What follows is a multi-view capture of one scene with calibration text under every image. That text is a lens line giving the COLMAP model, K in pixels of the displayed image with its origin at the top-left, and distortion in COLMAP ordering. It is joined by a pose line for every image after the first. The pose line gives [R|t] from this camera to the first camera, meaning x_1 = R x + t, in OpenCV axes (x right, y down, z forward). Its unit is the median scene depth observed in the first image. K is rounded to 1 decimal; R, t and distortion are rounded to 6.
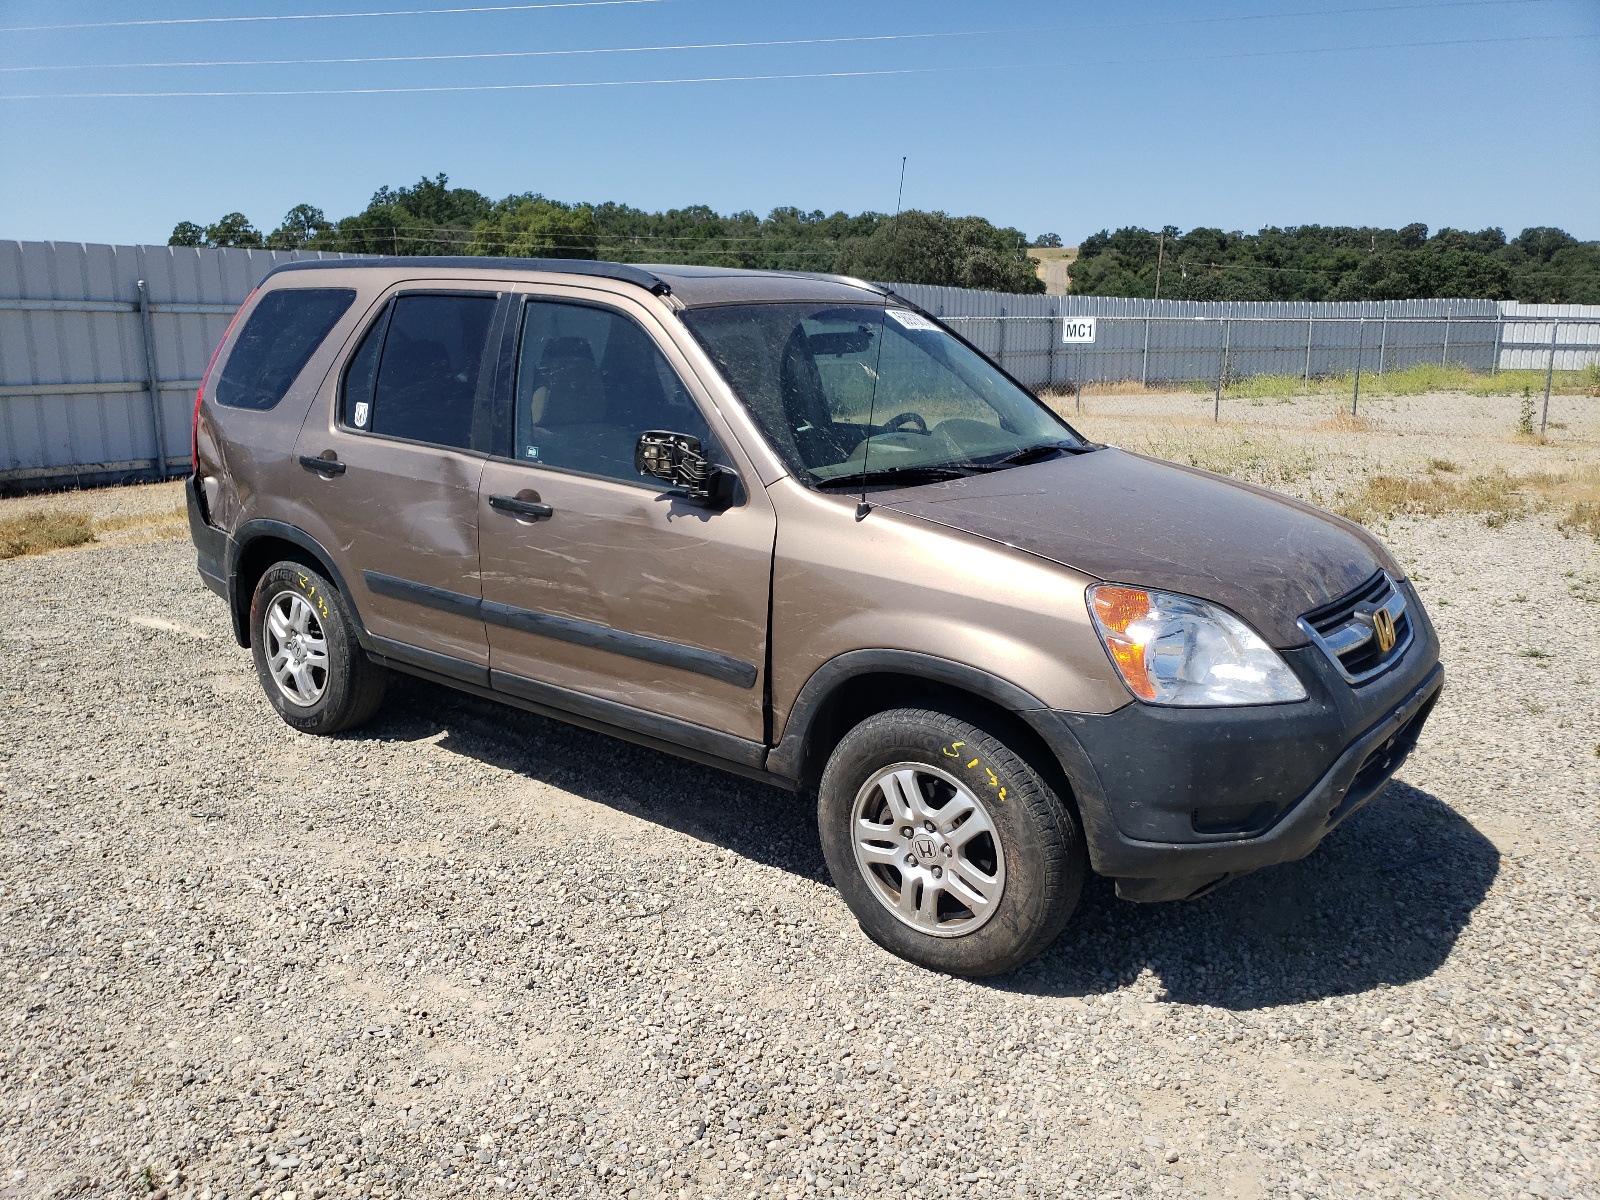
lens RADIAL K [[1216.4, 0, 791.8], [0, 1216.4, 597.1], [0, 0, 1]] dist [0.045342, -0.002761]
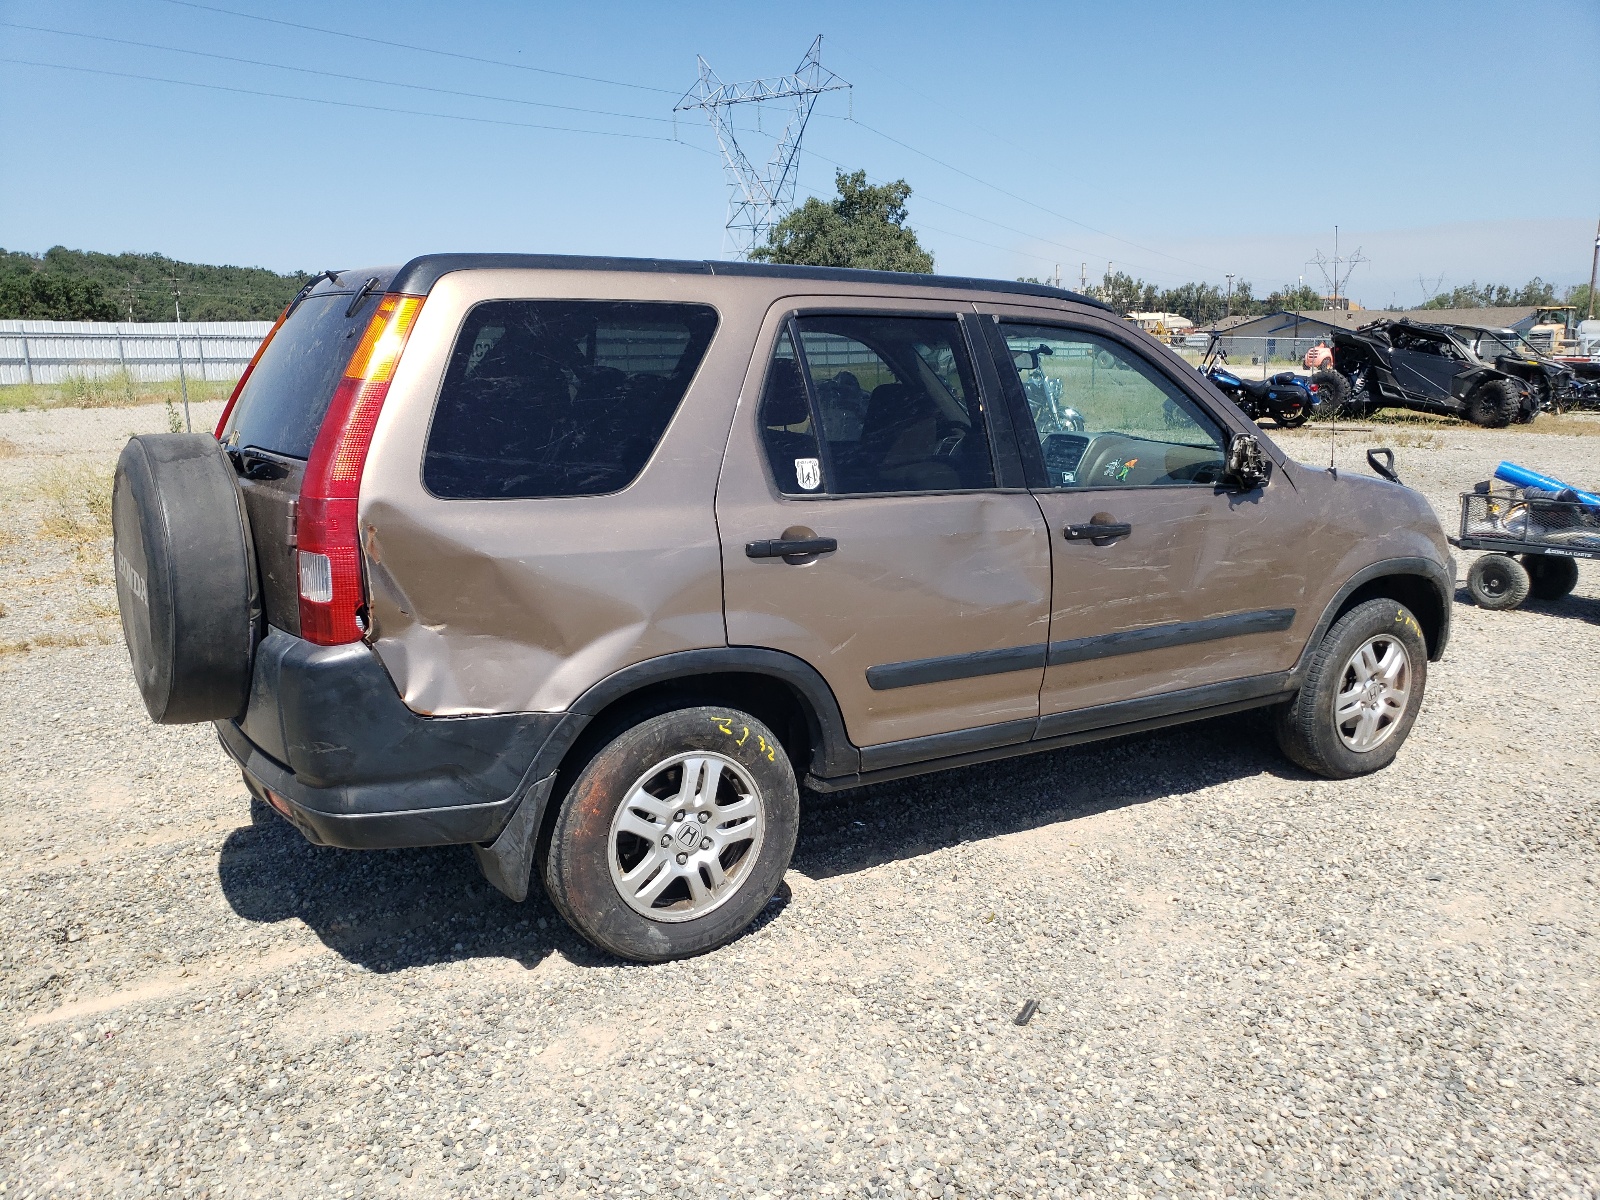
lens RADIAL K [[1216.4, 0, 791.8], [0, 1216.4, 597.1], [0, 0, 1]] dist [0.045342, -0.002761]
pose [[0.386104, -0.203724, 0.899678, -1.035614], [0.213655, 0.968537, 0.127625, -0.171970], [-0.897371, 0.142944, 0.417482, 0.701358]]
